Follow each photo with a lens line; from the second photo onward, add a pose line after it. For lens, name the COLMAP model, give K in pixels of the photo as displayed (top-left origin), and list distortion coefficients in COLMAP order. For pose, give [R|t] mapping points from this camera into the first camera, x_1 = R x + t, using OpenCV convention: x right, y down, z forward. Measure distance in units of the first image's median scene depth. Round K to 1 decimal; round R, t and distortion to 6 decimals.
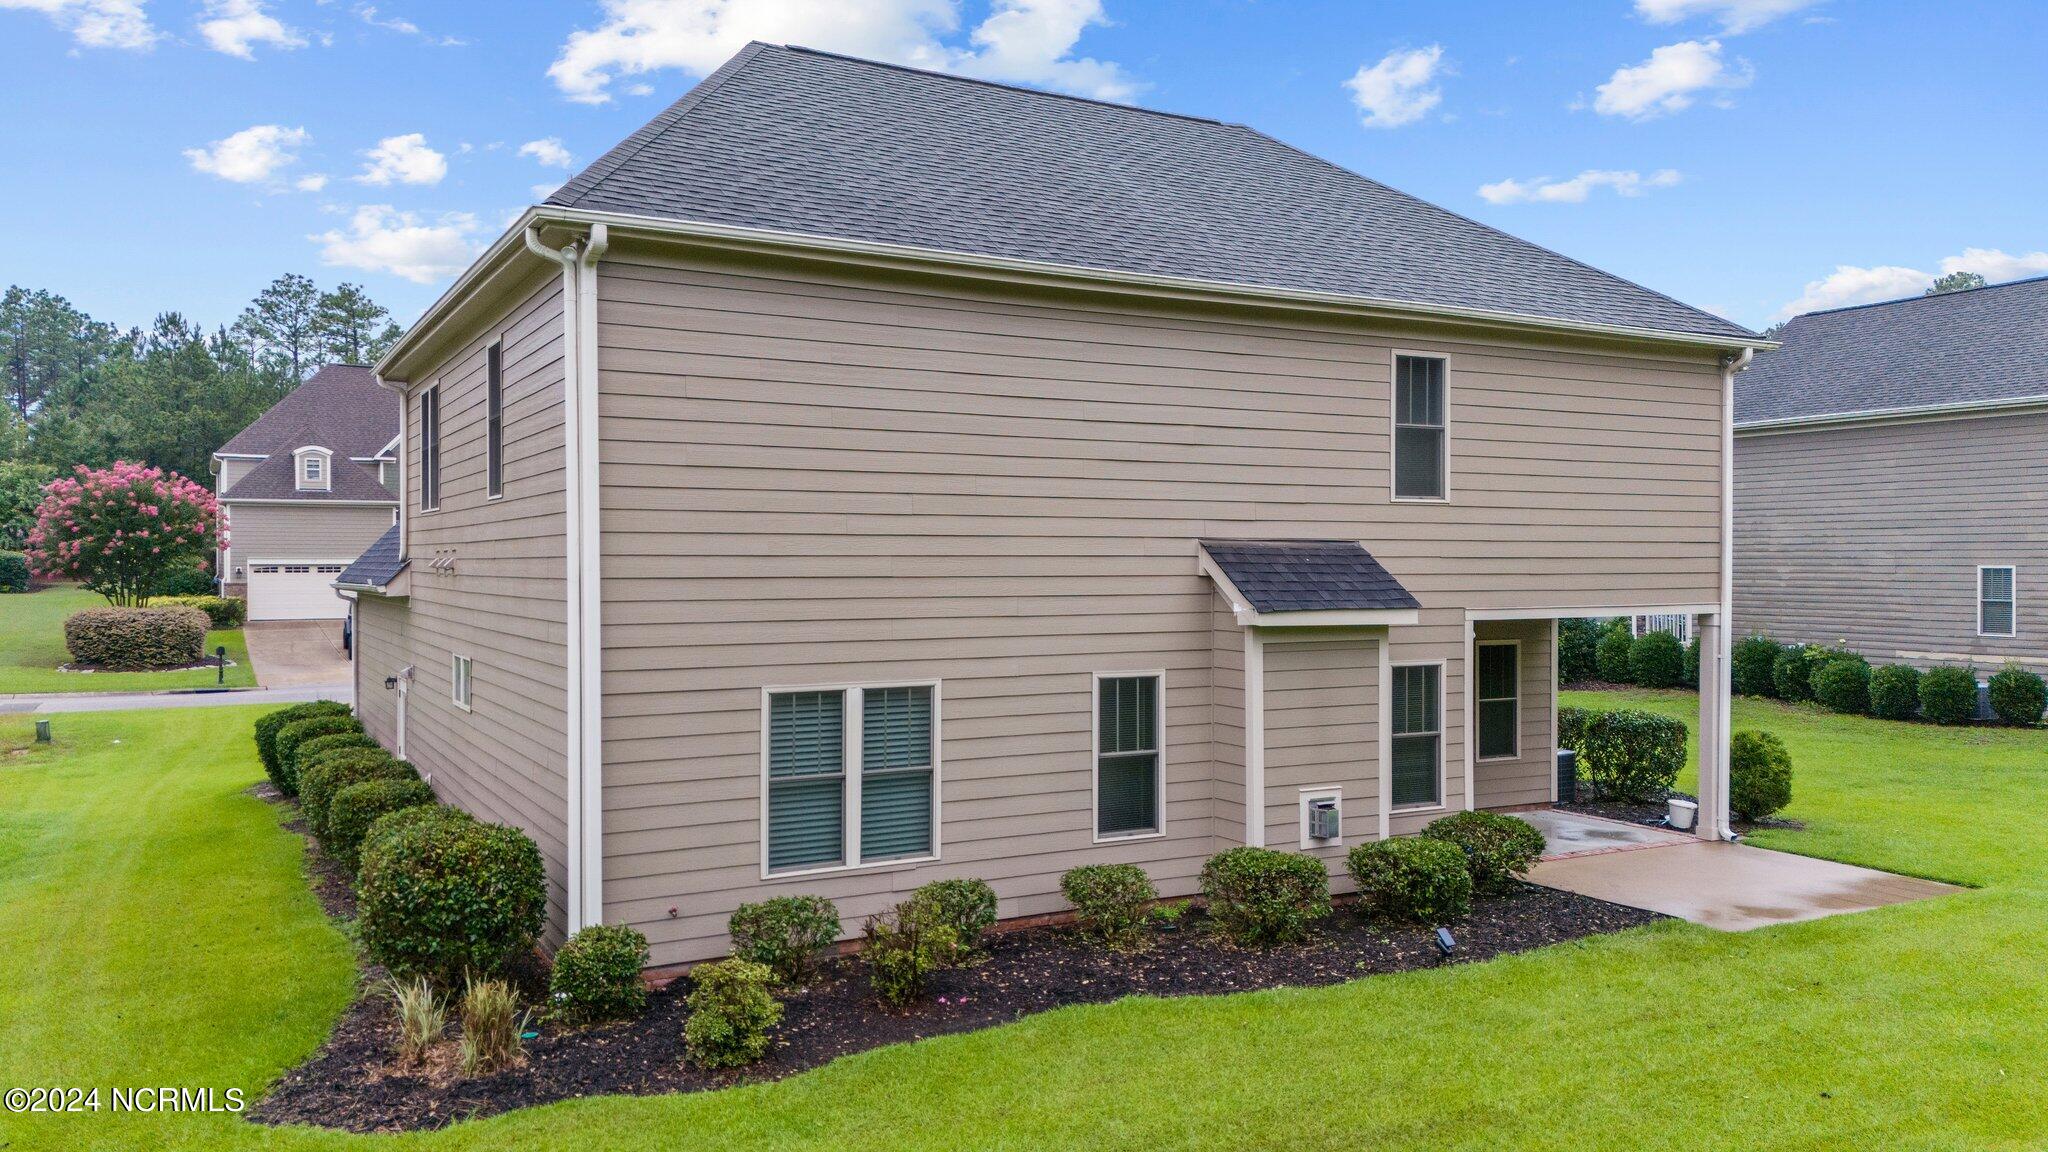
lens RADIAL K [[1518.7, 0, 1022.7], [0, 1518.7, 571.9], [0, 0, 1]] dist [0.050380, -0.023966]
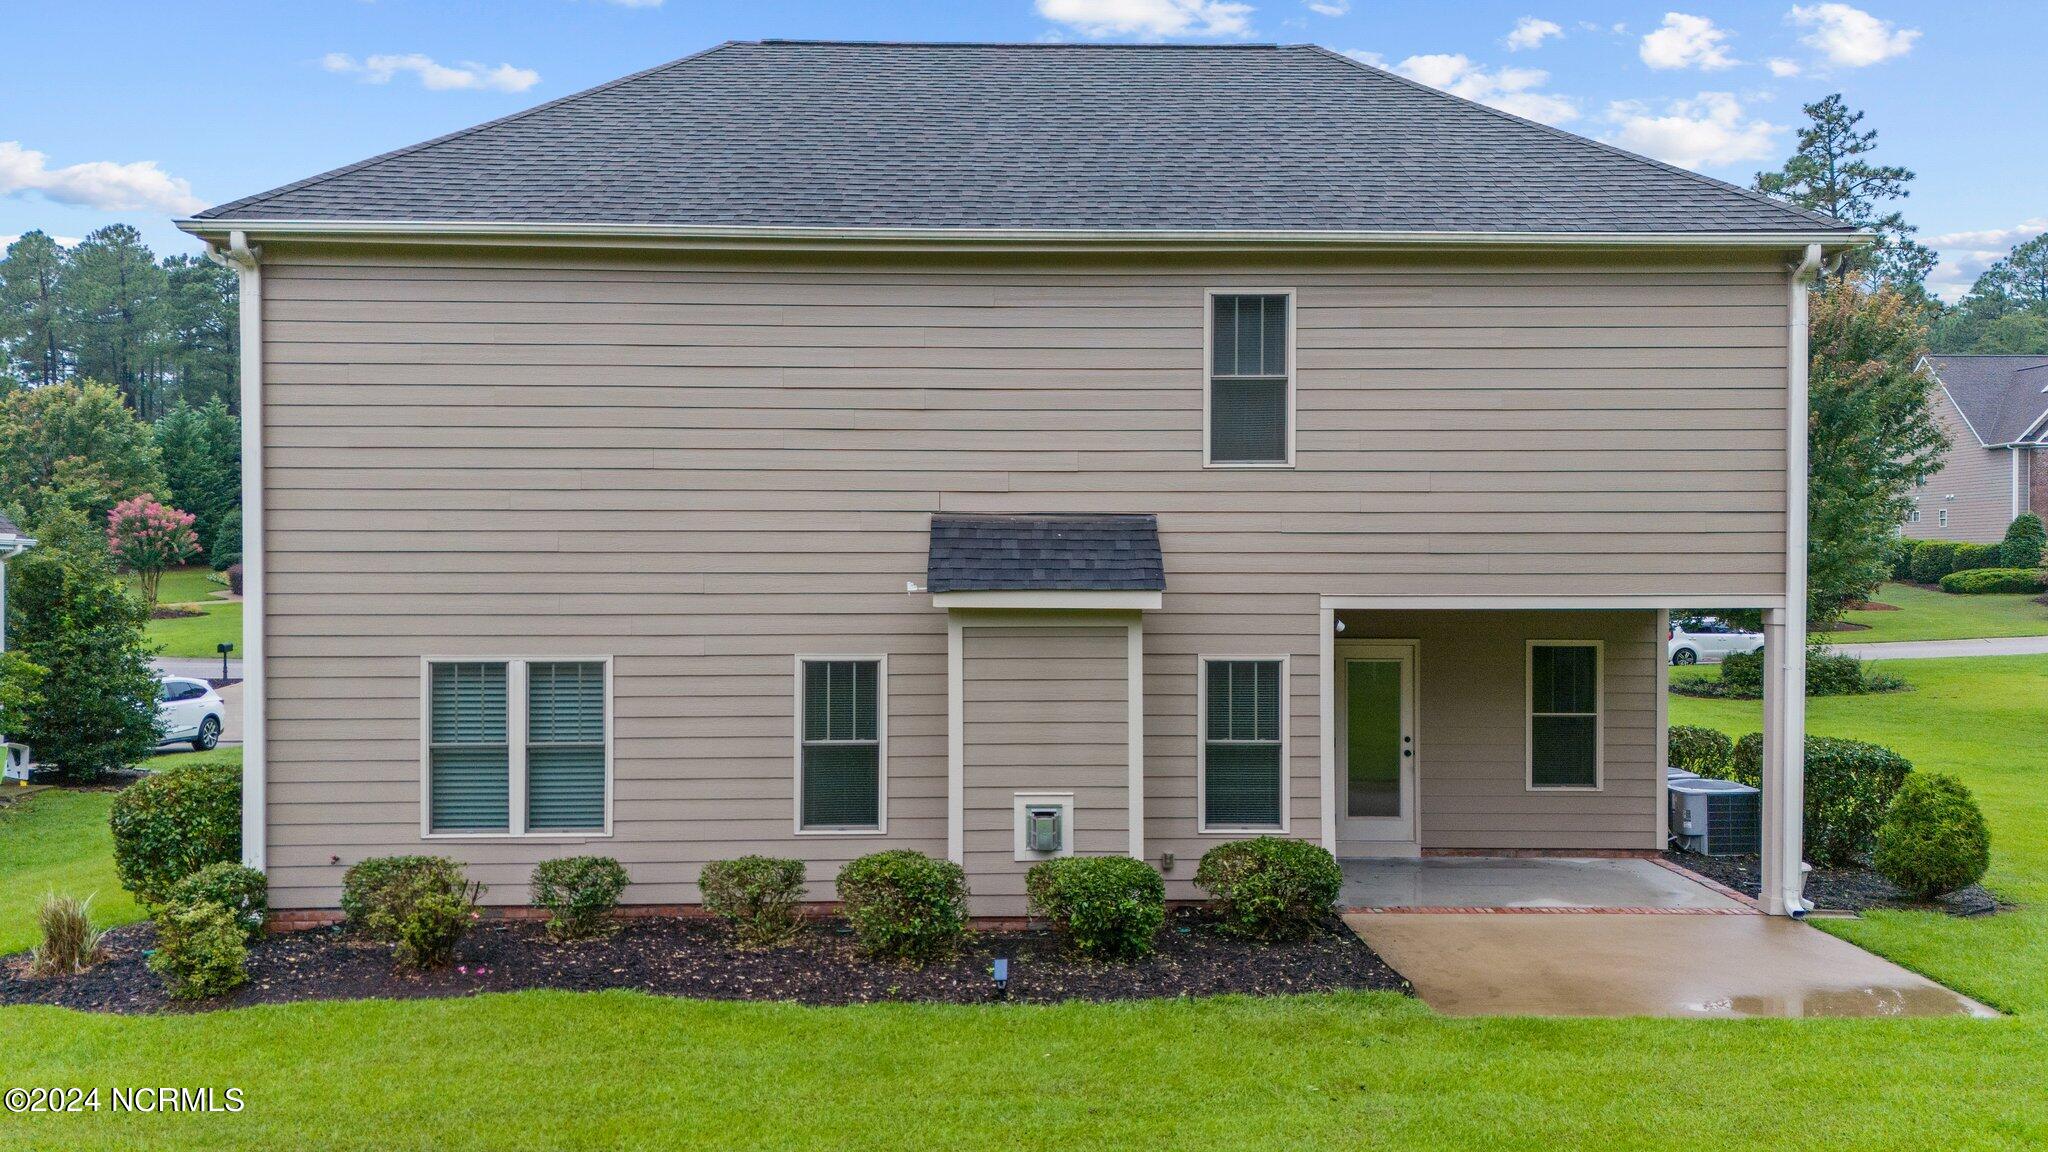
lens RADIAL K [[1518.7, 0, 1016.7], [0, 1518.7, 571.8], [0, 0, 1]] dist [0.050380, -0.023966]
pose [[0.887715, 0.002373, -0.460387, 0.589642], [-0.003353, 0.999994, -0.001310, 0.015151], [0.460381, 0.002706, 0.887717, 0.216207]]
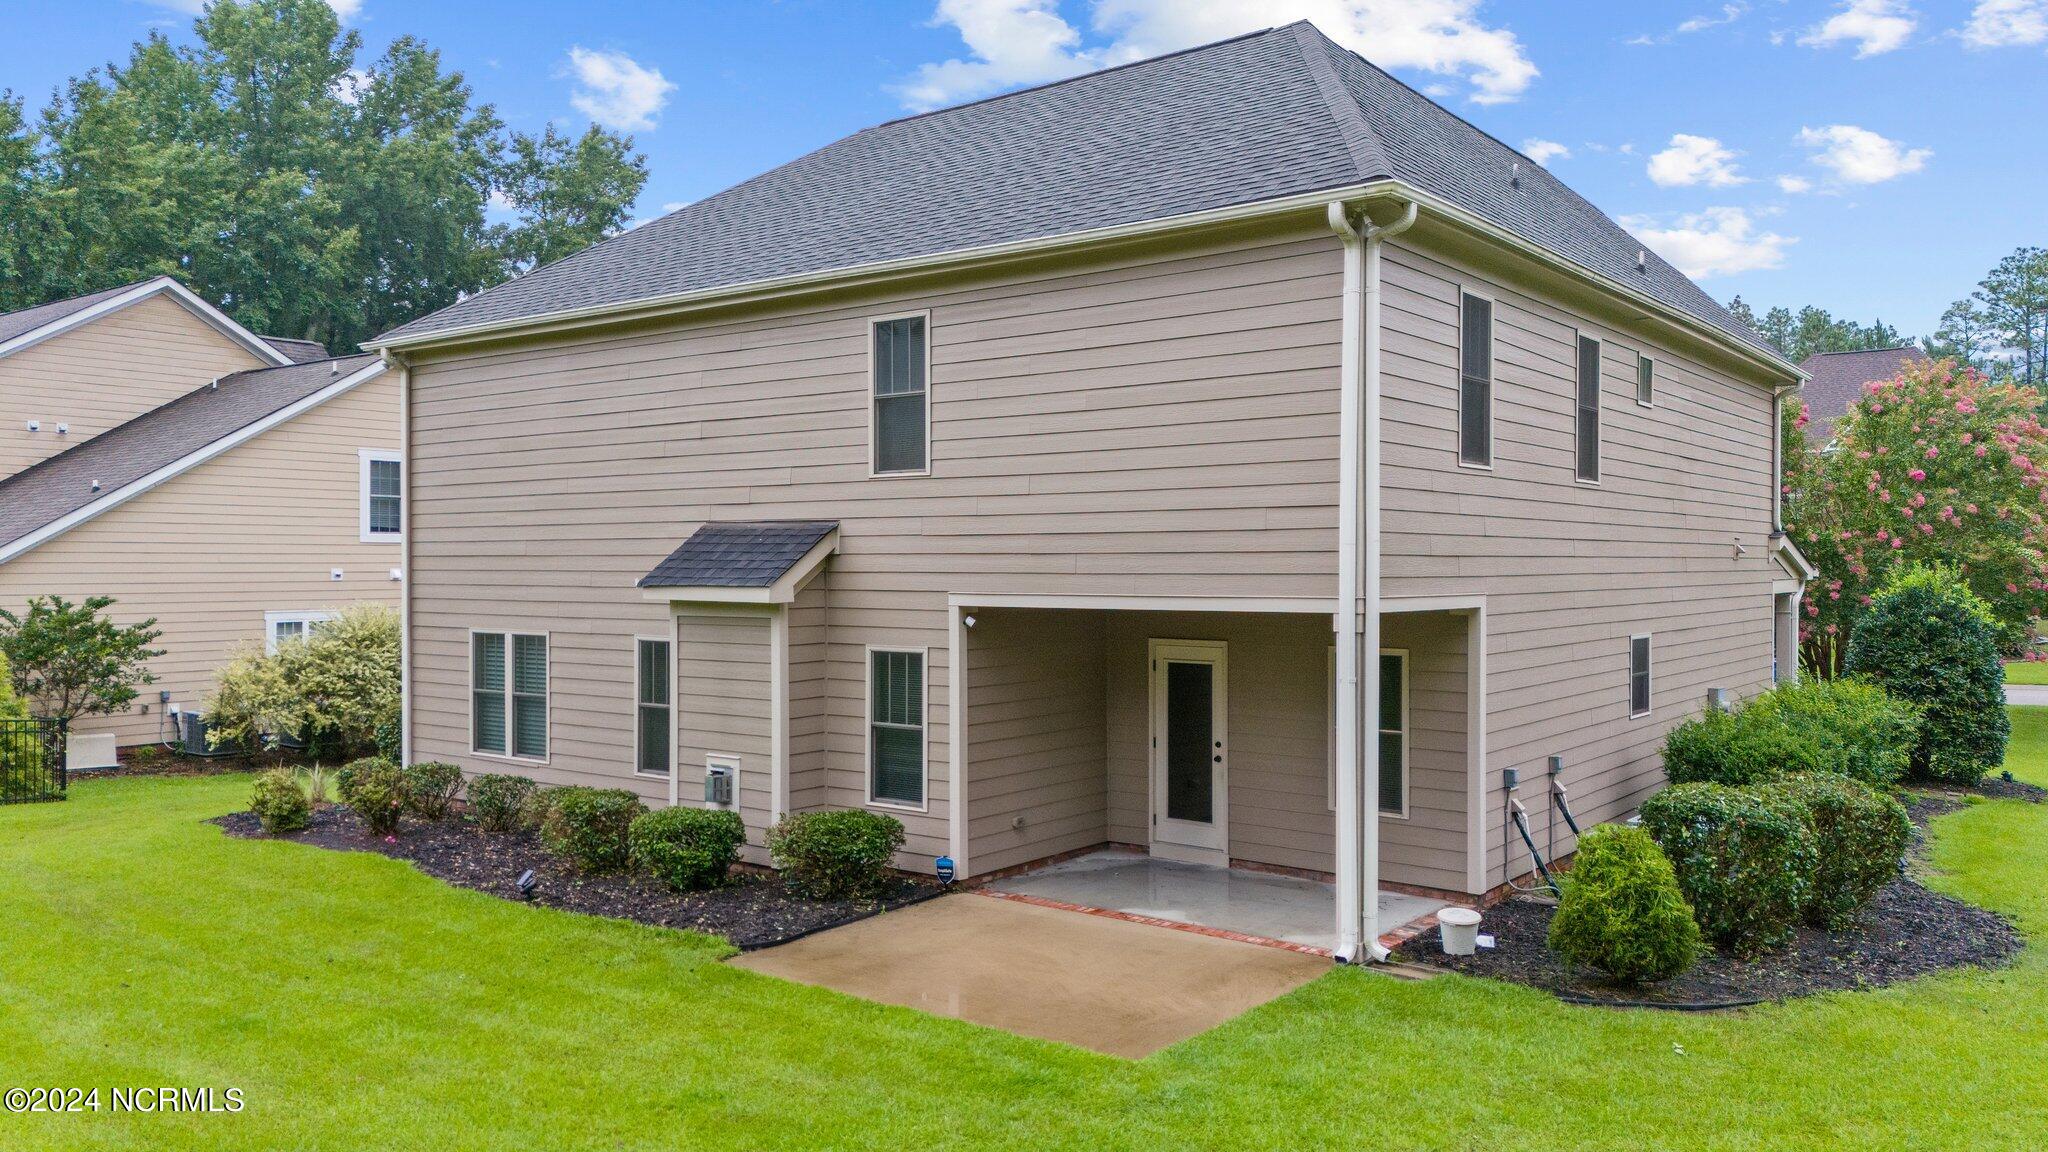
lens RADIAL K [[1518.7, 0, 1025.0], [0, 1518.7, 575.3], [0, 0, 1]] dist [0.050380, -0.023966]
pose [[0.405165, 0.006897, -0.914218, 1.254553], [-0.005526, 0.999972, 0.005095, 0.010429], [0.914227, 0.002988, 0.405191, 0.769542]]
